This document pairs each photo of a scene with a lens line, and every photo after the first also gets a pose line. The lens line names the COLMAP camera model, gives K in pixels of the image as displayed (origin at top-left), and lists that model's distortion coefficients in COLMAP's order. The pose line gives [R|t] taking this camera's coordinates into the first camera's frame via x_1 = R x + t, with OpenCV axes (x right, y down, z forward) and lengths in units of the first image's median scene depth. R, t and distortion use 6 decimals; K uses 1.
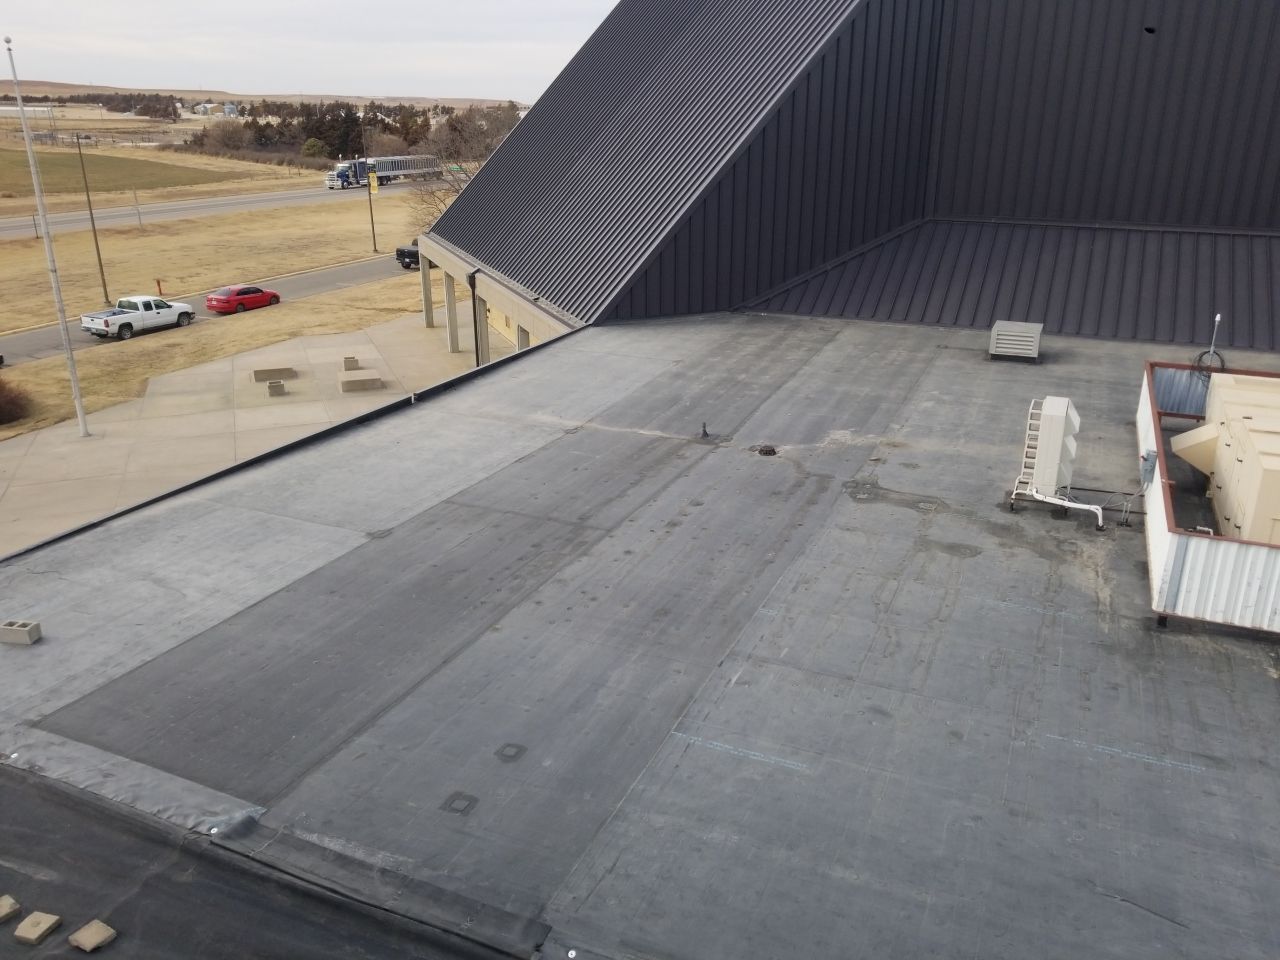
lens RADIAL K [[1013.3, 0, 645.9], [0, 1013.3, 481.7], [0, 0, 1]] dist [0.093412, -0.165022]
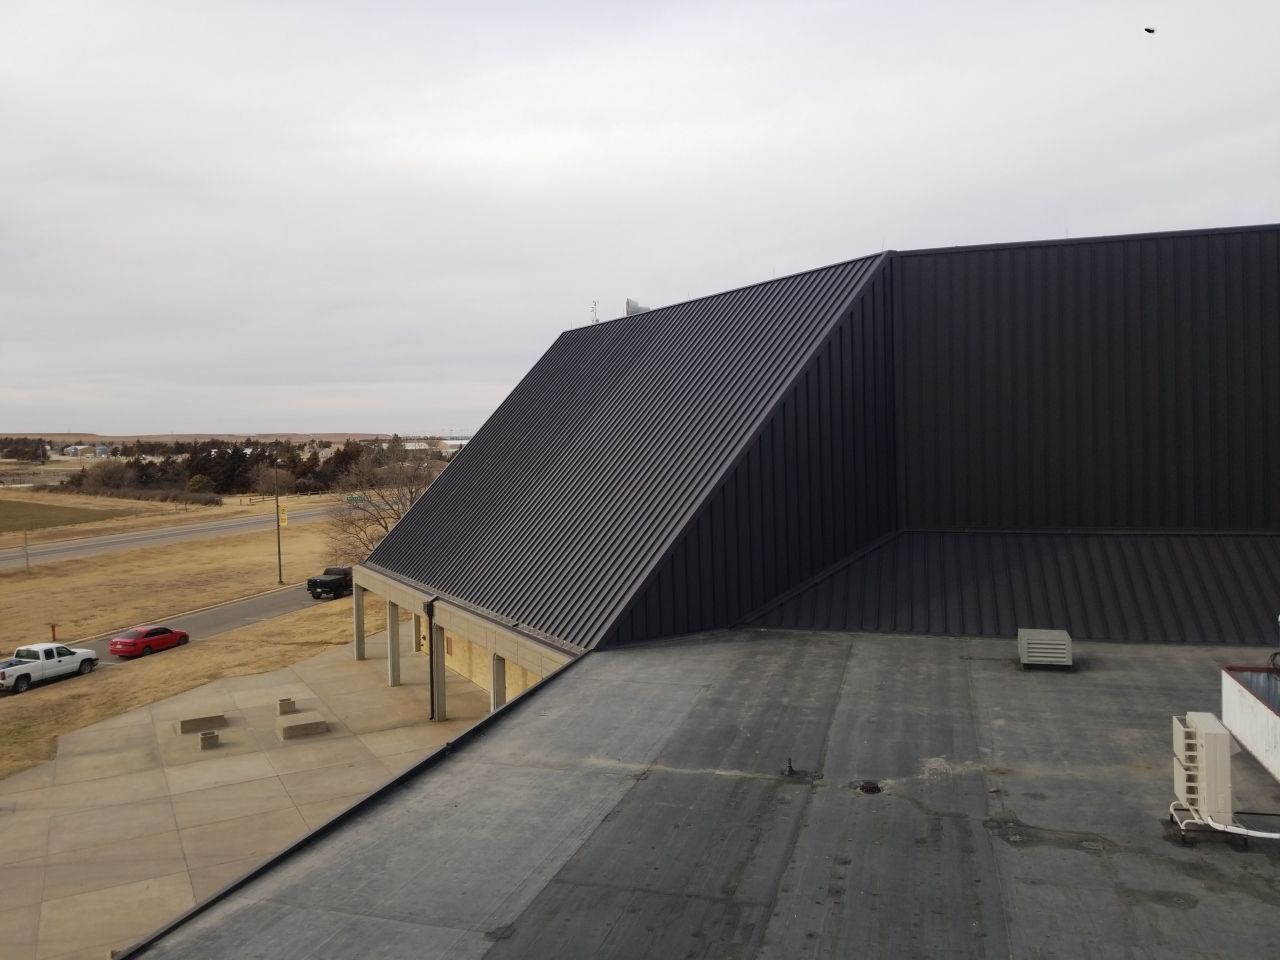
lens RADIAL K [[1024.6, 0, 635.8], [0, 1024.6, 448.8], [0, 0, 1]] dist [0.062504, -0.108087]
pose [[0.993890, -0.029094, 0.106469, -0.162598], [0.062629, 0.942957, -0.326972, -0.025805], [-0.090882, 0.331642, 0.939018, 0.063315]]
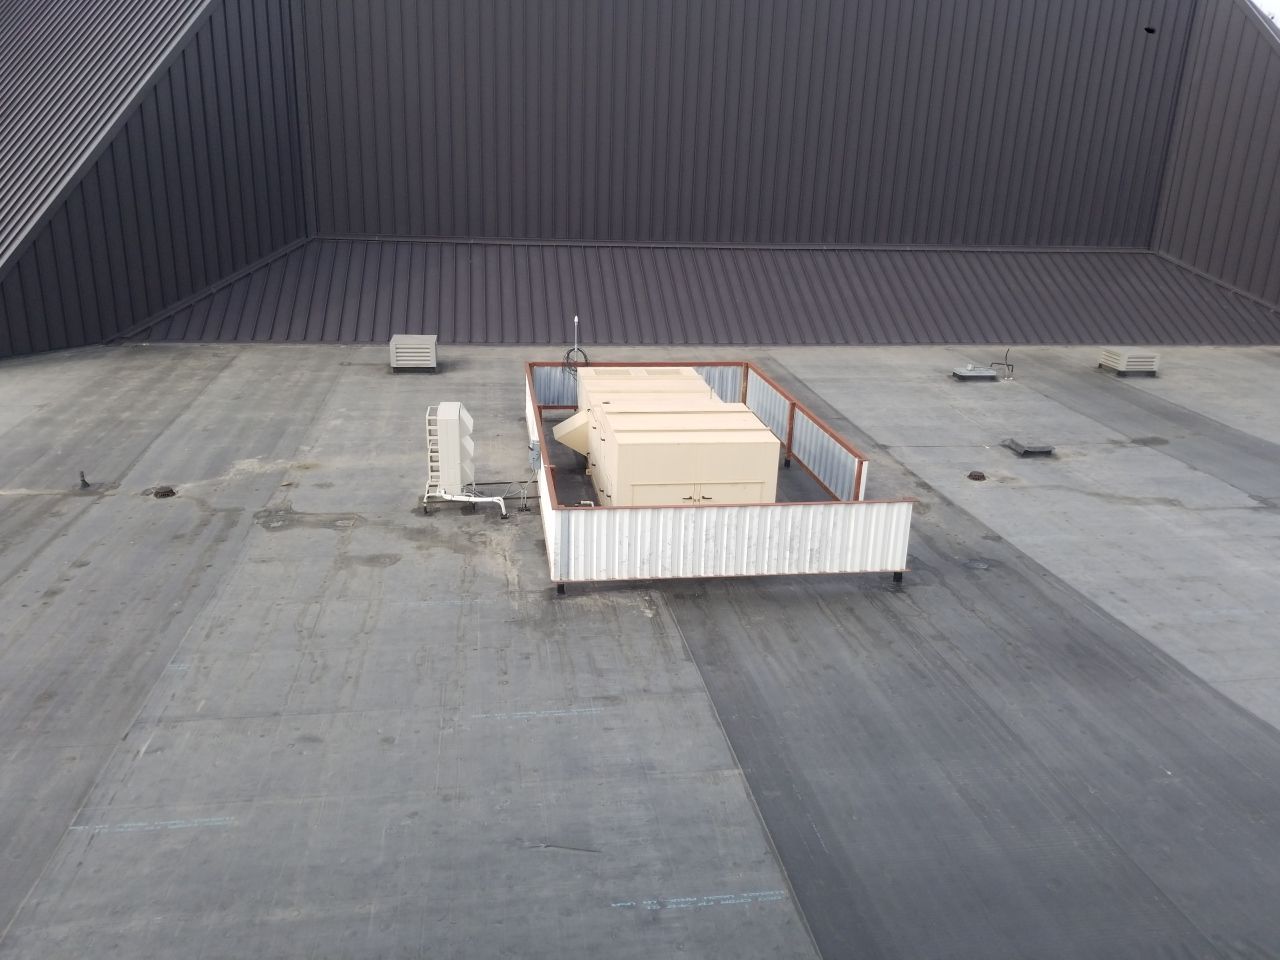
lens RADIAL K [[1013.3, 0, 645.9], [0, 1013.3, 481.7], [0, 0, 1]] dist [0.093412, -0.165022]
pose [[0.849393, -0.146227, 0.507098, 0.020330], [0.154859, 0.987610, 0.025399, 0.003304], [-0.504529, 0.056955, 0.861514, -0.009992]]
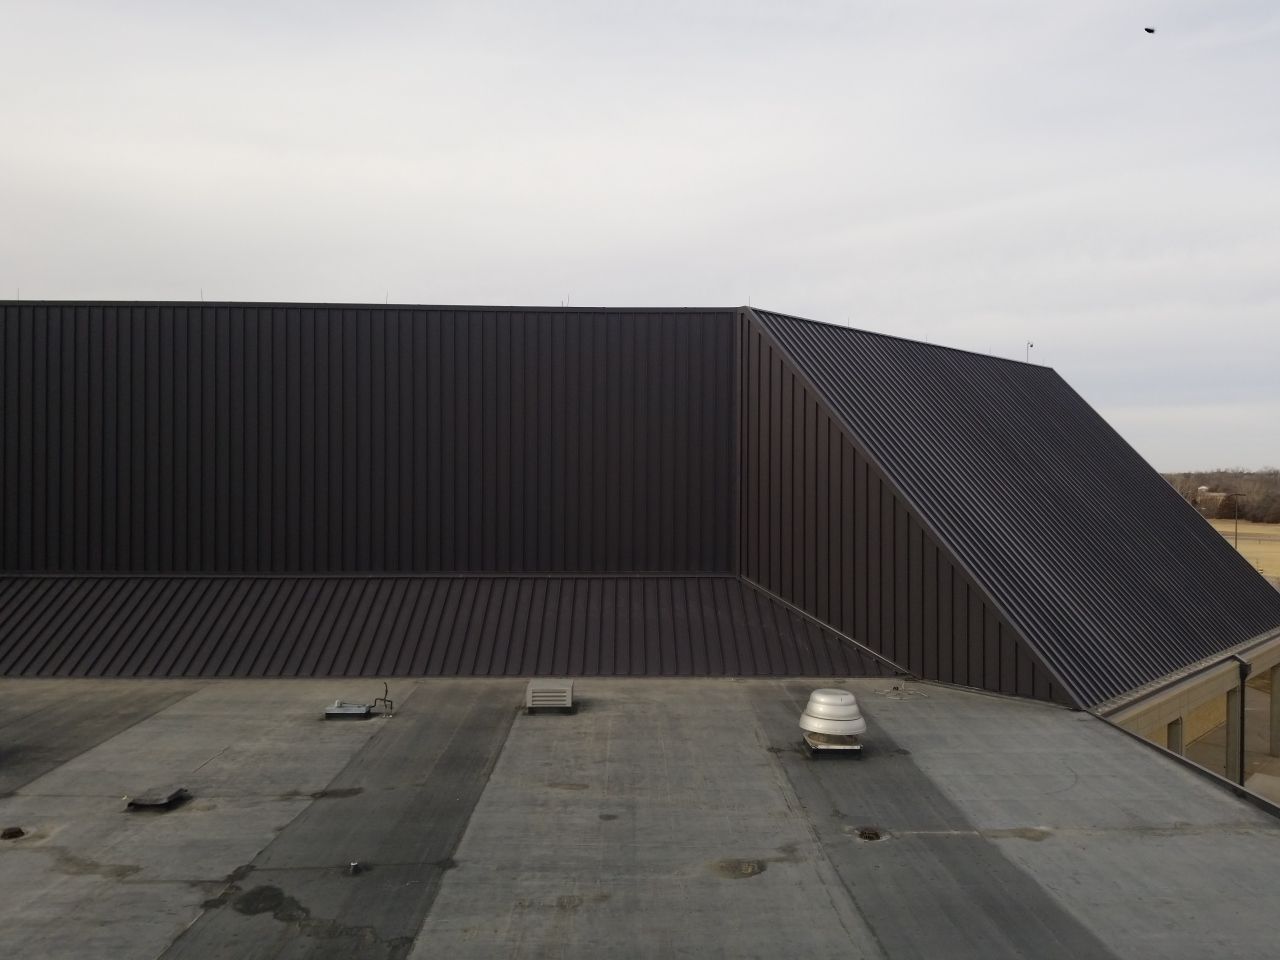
lens RADIAL K [[1013.3, 0, 645.9], [0, 1013.3, 481.7], [0, 0, 1]] dist [0.093412, -0.165022]
pose [[0.910995, -0.002581, 0.412410, 0.914466], [0.139813, 0.942698, -0.302940, 0.128162], [-0.387997, 0.333637, 0.859154, -0.367286]]
